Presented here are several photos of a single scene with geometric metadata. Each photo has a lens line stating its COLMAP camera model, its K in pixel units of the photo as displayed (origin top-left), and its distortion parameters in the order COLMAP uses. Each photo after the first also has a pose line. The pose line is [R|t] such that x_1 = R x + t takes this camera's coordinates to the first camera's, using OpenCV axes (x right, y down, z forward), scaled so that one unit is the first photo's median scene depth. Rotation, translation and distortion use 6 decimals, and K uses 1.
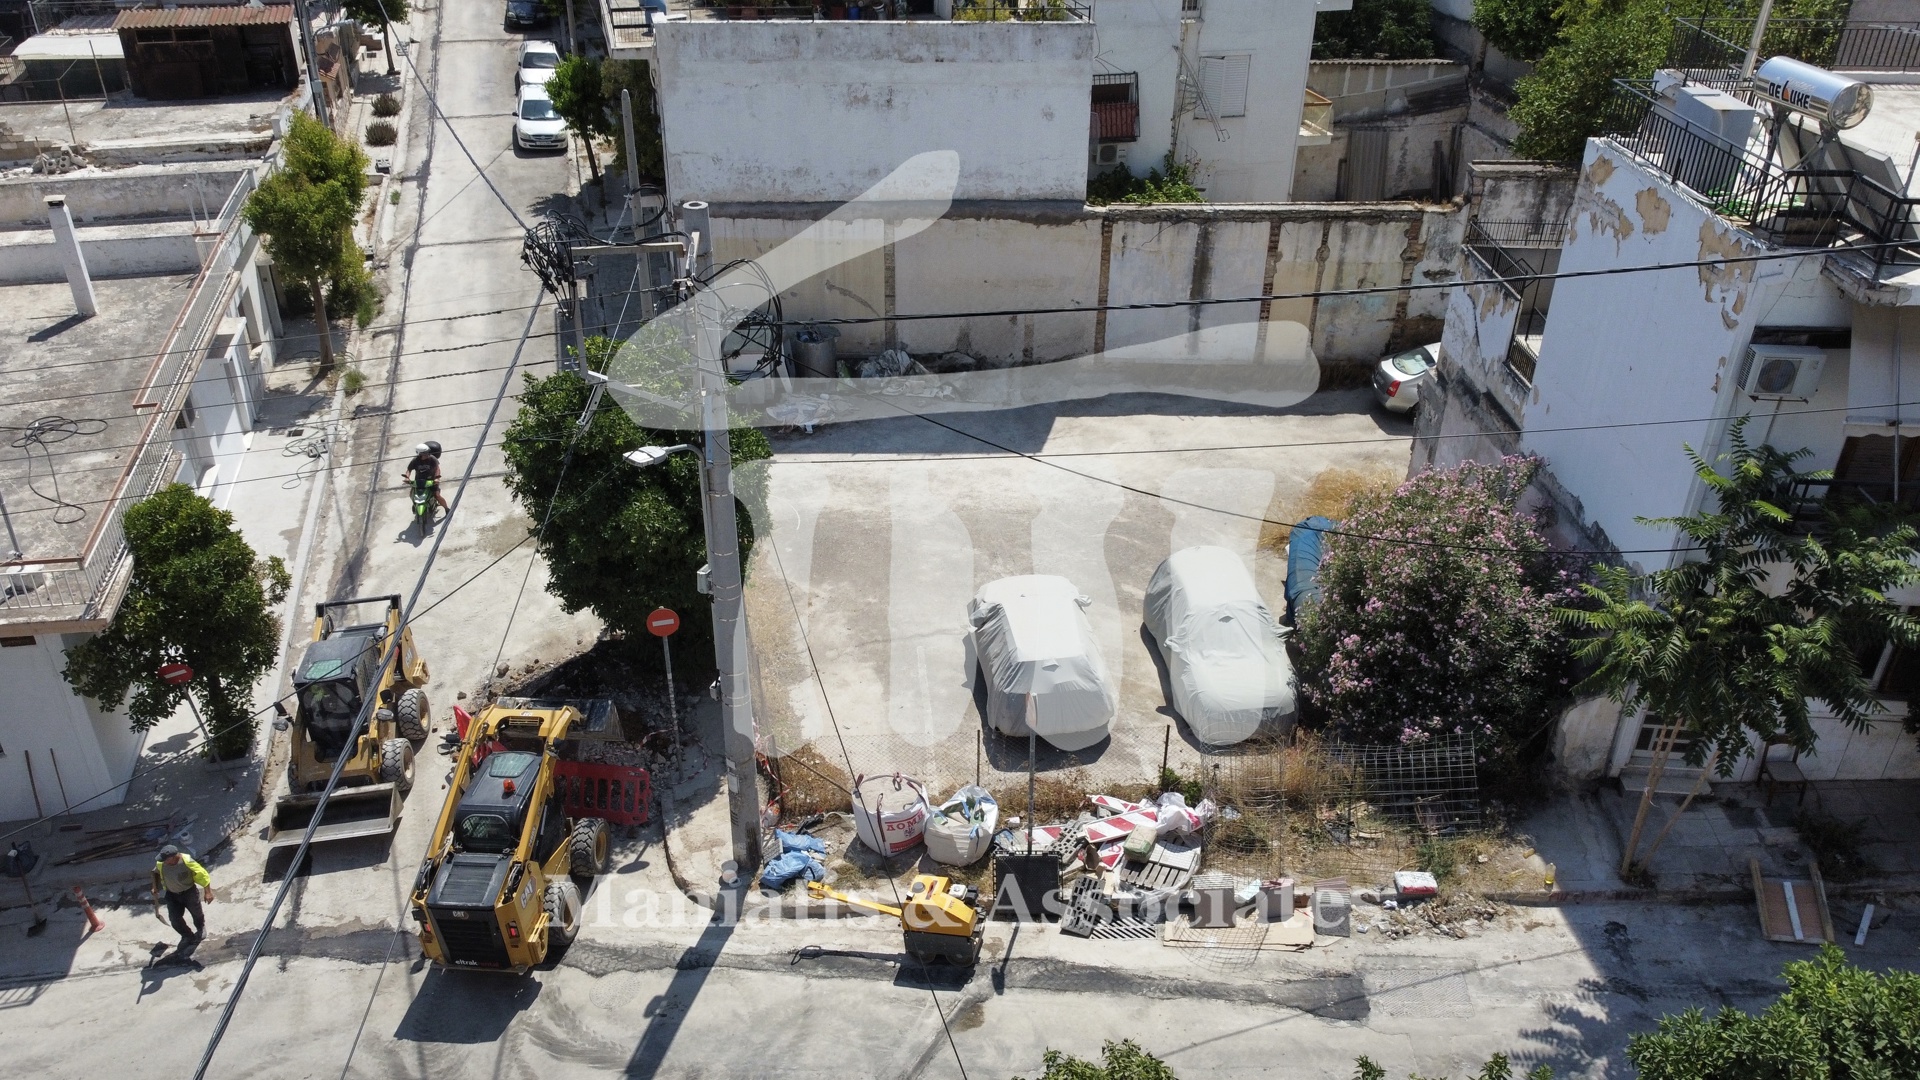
lens RADIAL K [[1445.8, 0, 962.6], [0, 1445.8, 543.1], [0, 0, 1]] dist [0.002170, -0.005029]
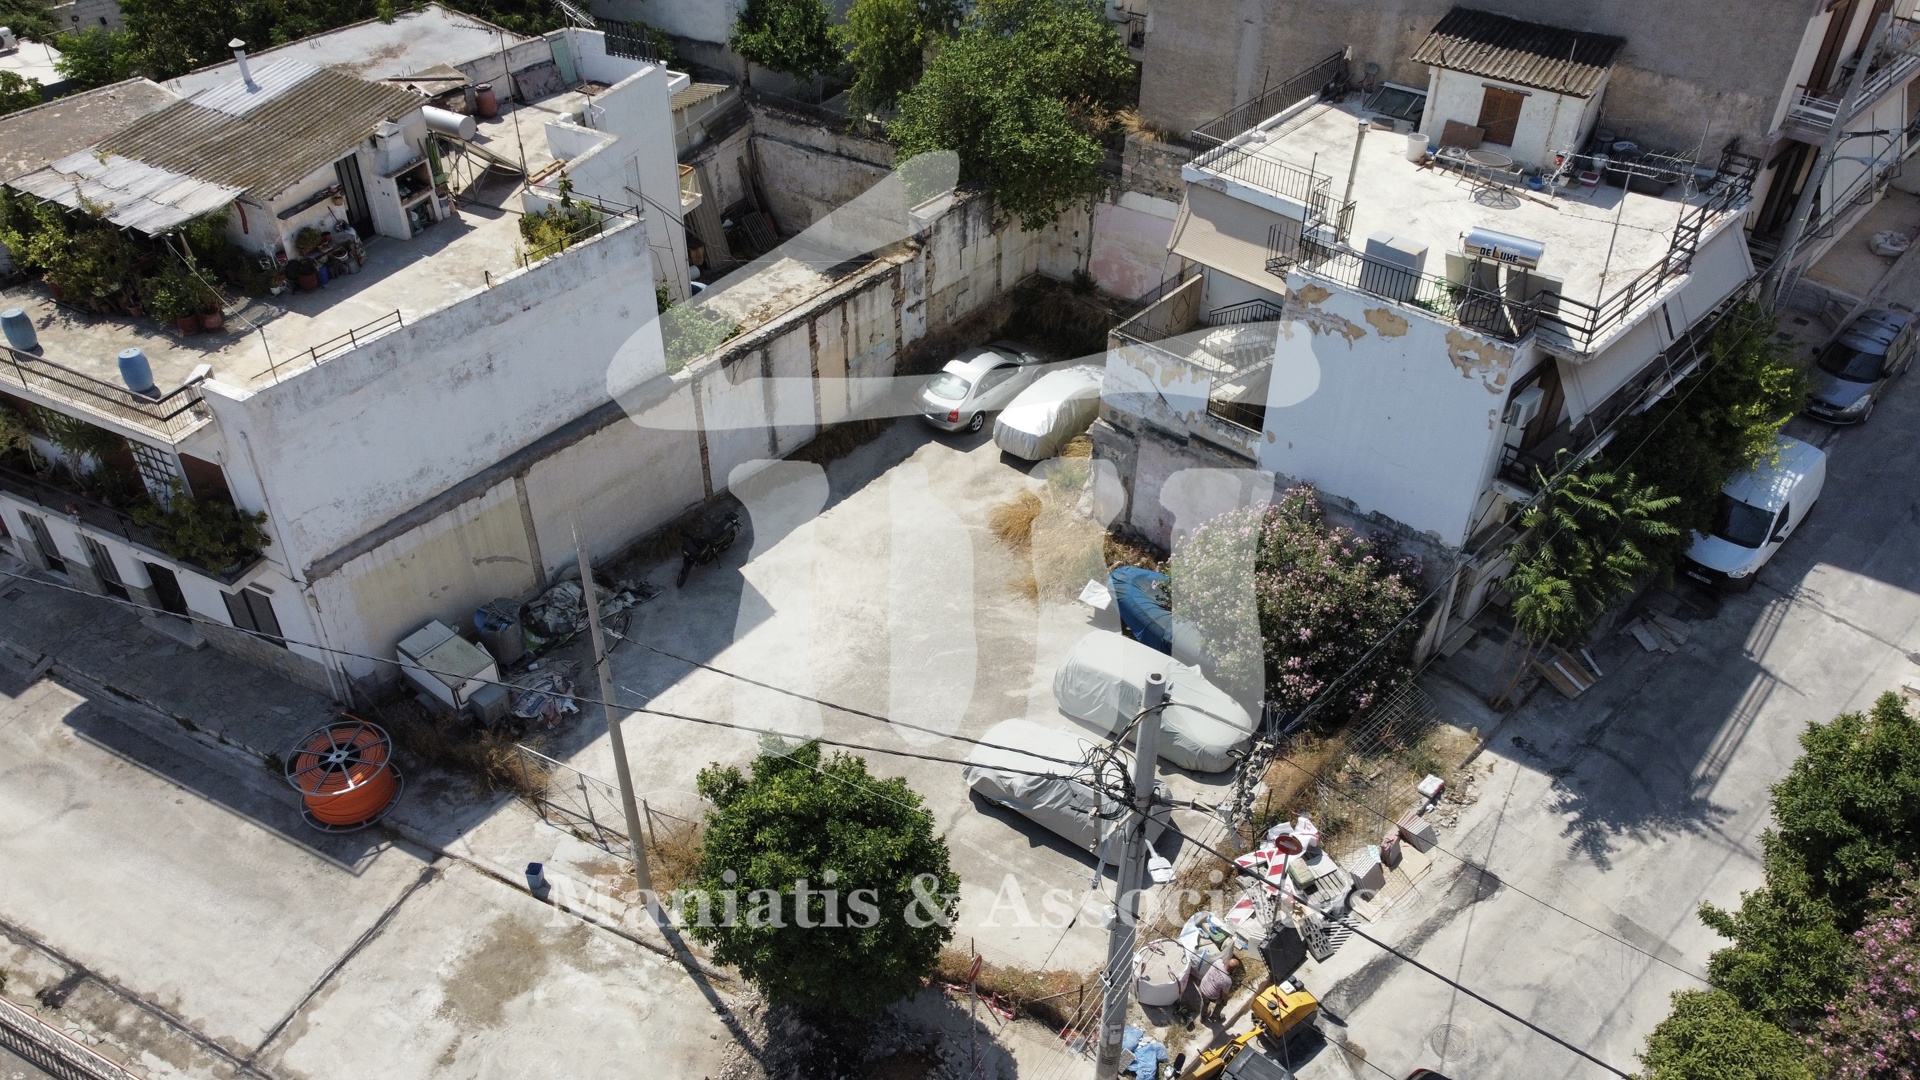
lens RADIAL K [[1450.7, 0, 961.2], [0, 1450.7, 541.7], [0, 0, 1]] dist [0.000049, -0.002617]
pose [[0.654825, -0.472465, 0.589899, -0.542724], [0.379813, 0.880515, 0.283611, -0.421031], [-0.653411, 0.038336, 0.756032, 0.109649]]
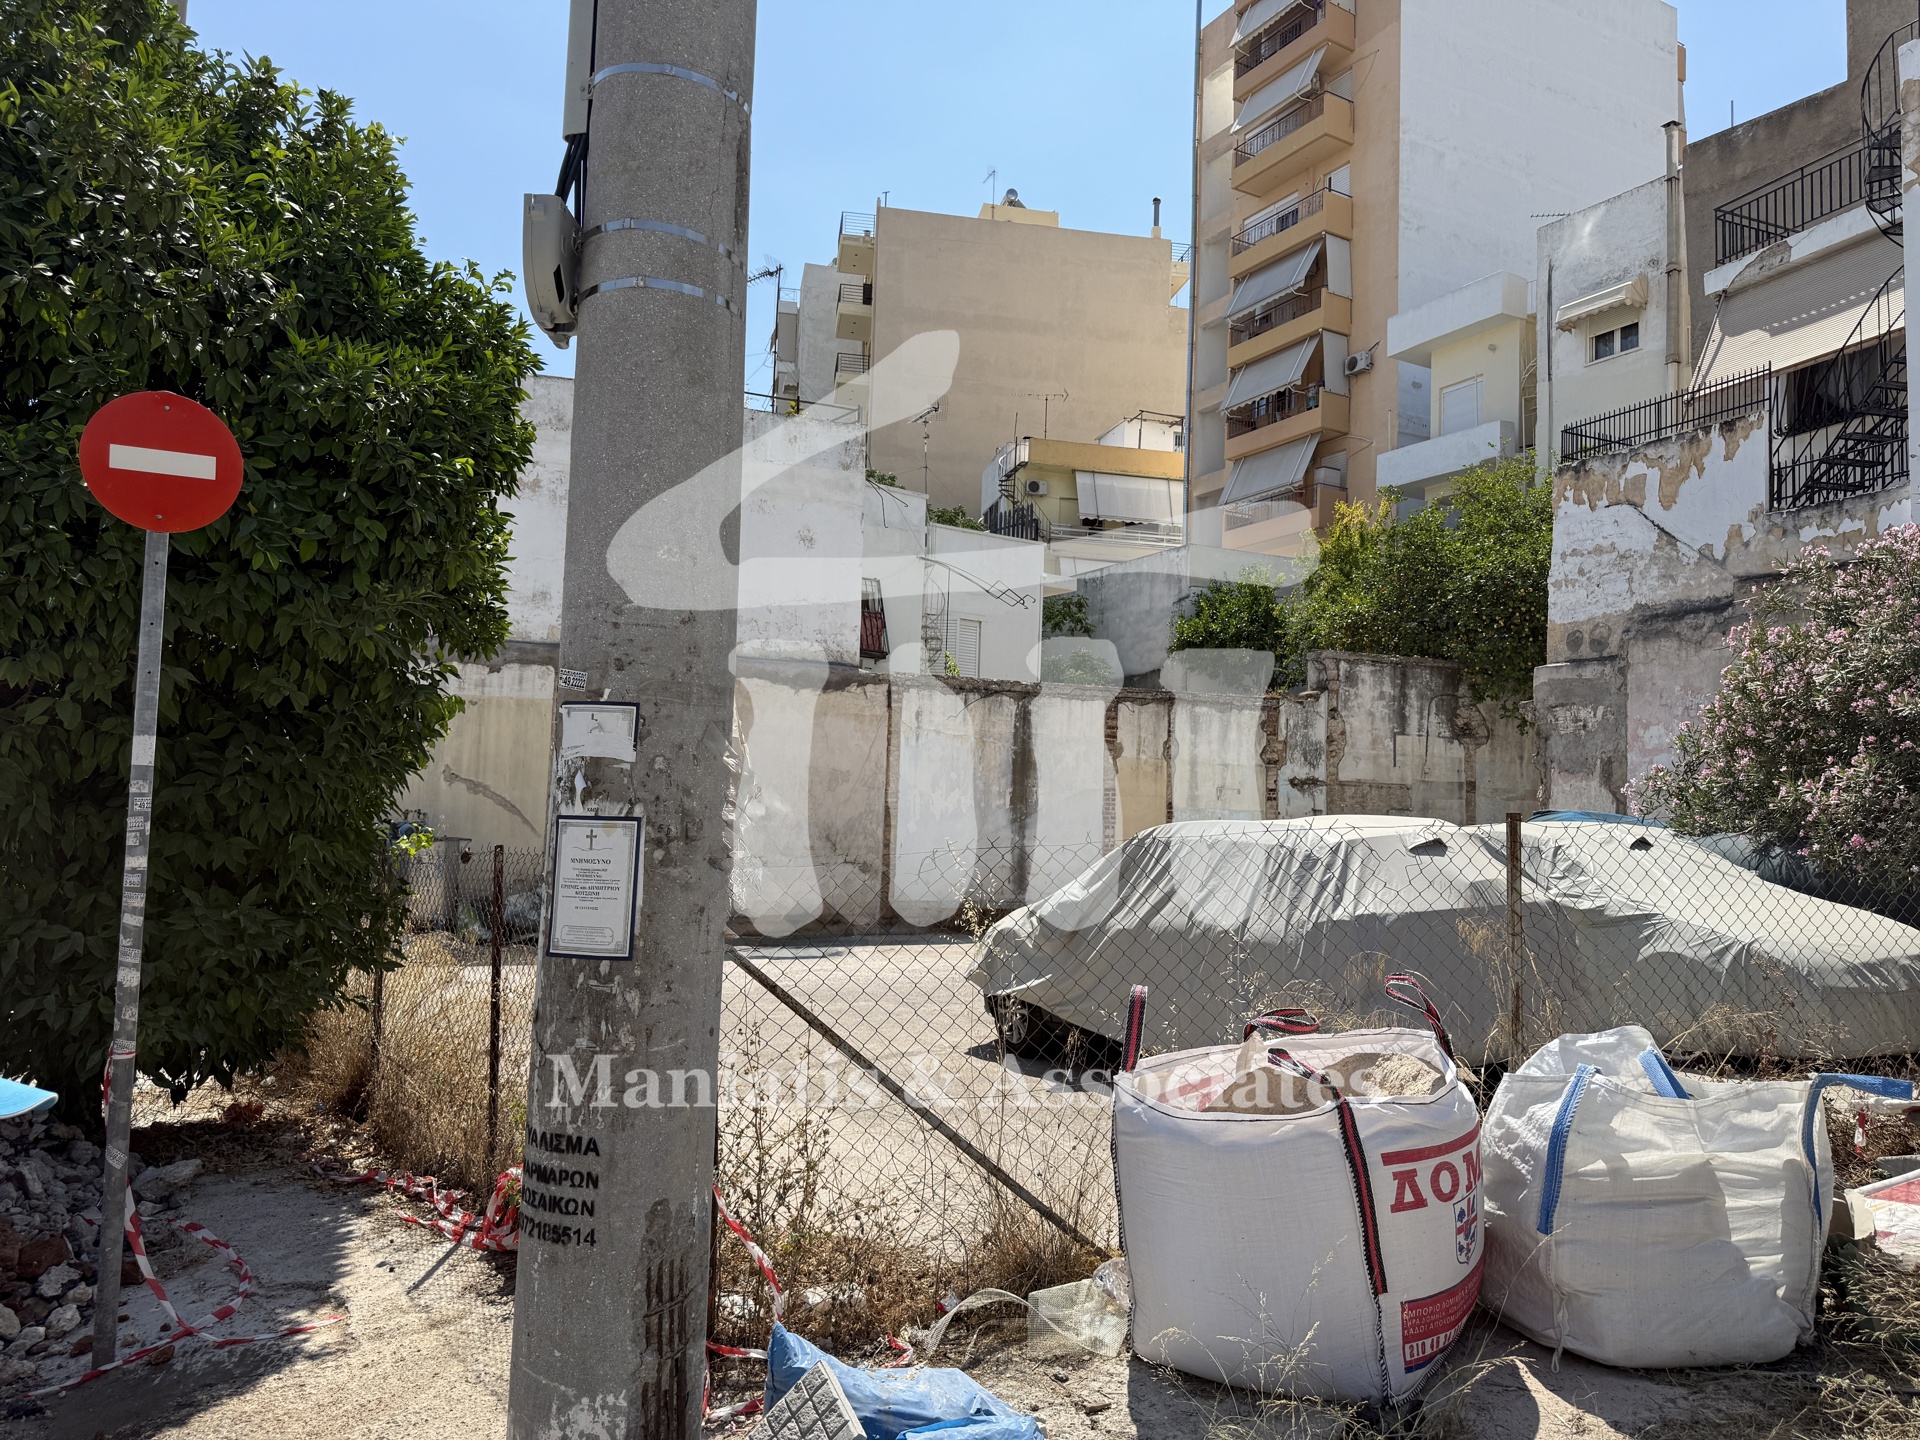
lens RADIAL K [[1341.1, 0, 968.1], [0, 1341.1, 716.0], [0, 0, 1]] dist [0.137436, -0.244489]
pose [[0.929072, 0.046579, 0.366955, -0.125753], [0.168842, 0.829263, -0.532743, 0.168130], [-0.329117, 0.556914, 0.762580, 0.615895]]
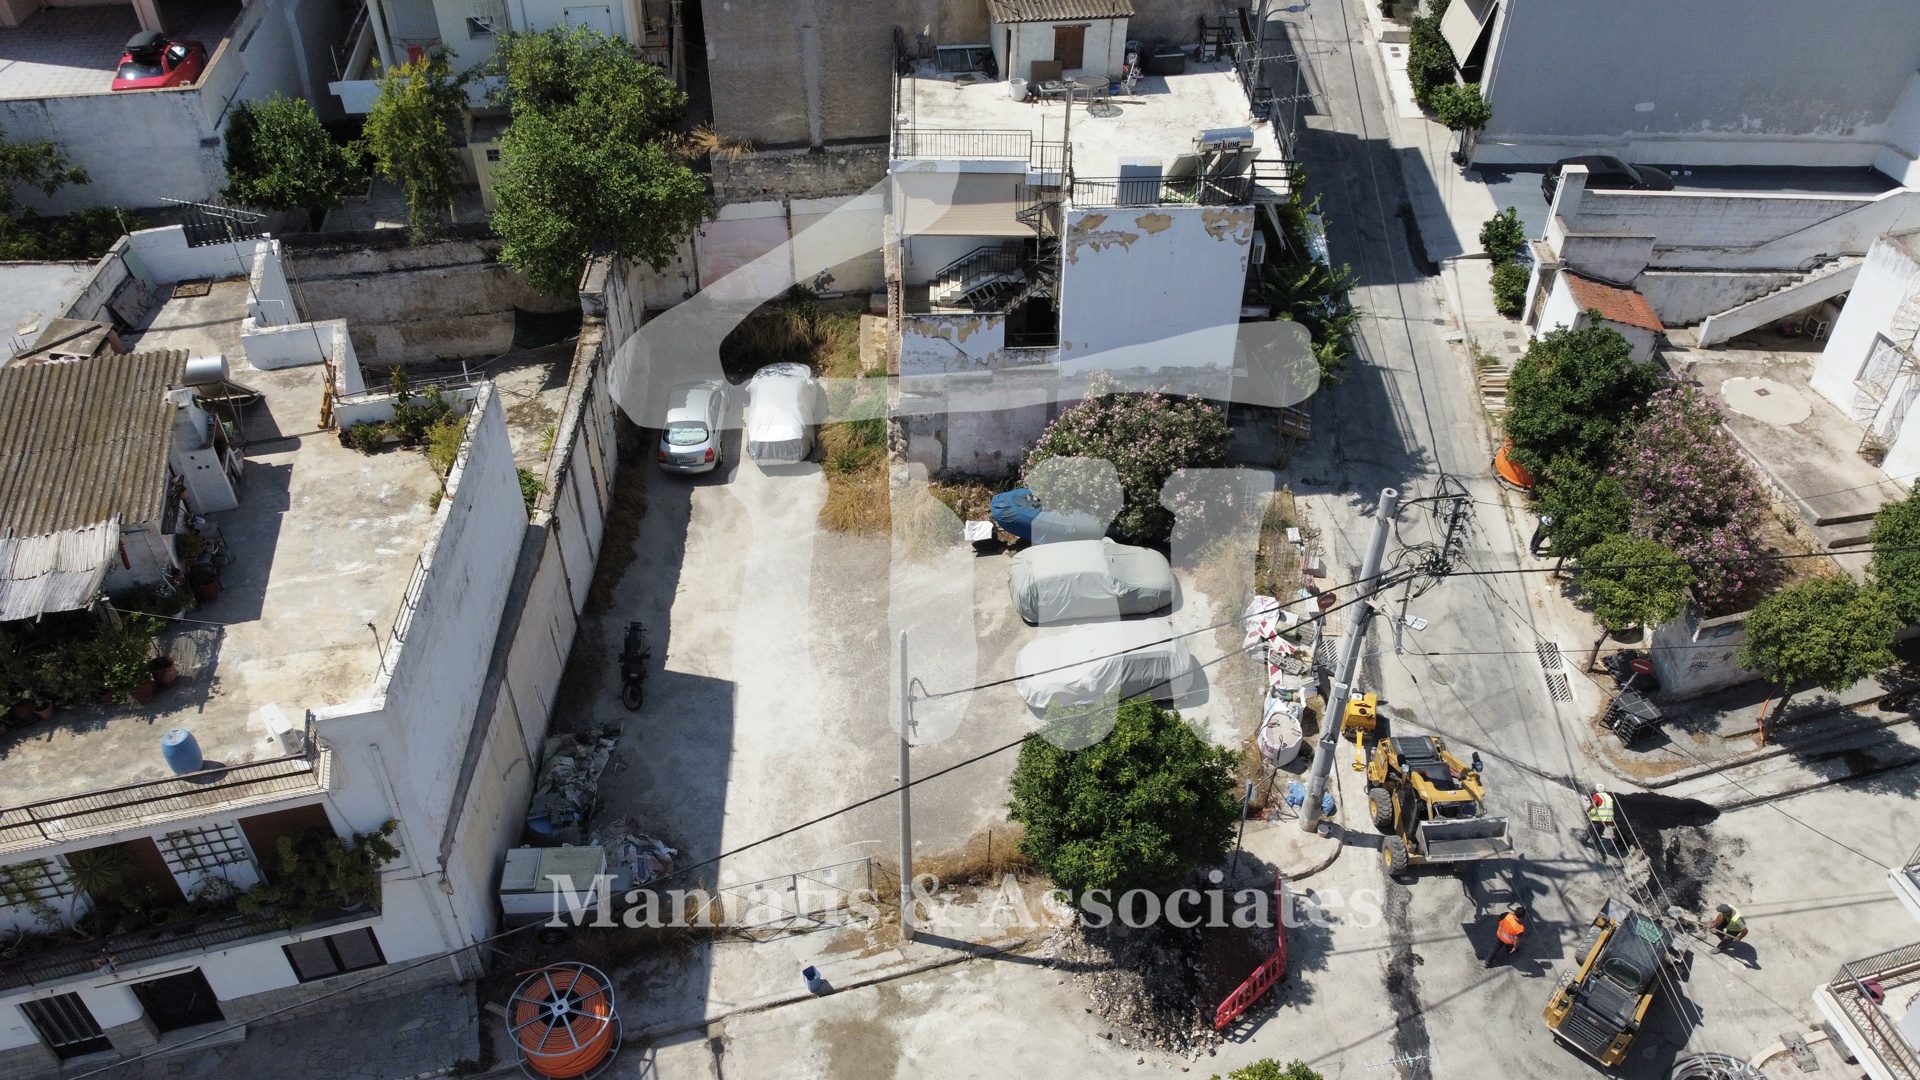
lens RADIAL K [[1450.7, 0, 961.2], [0, 1450.7, 541.7], [0, 0, 1]] dist [0.000049, -0.002617]
pose [[-0.023352, -0.654269, 0.755901, -0.845758], [0.497222, 0.648357, 0.576545, -0.806986], [-0.867309, 0.389314, 0.310177, 0.533745]]
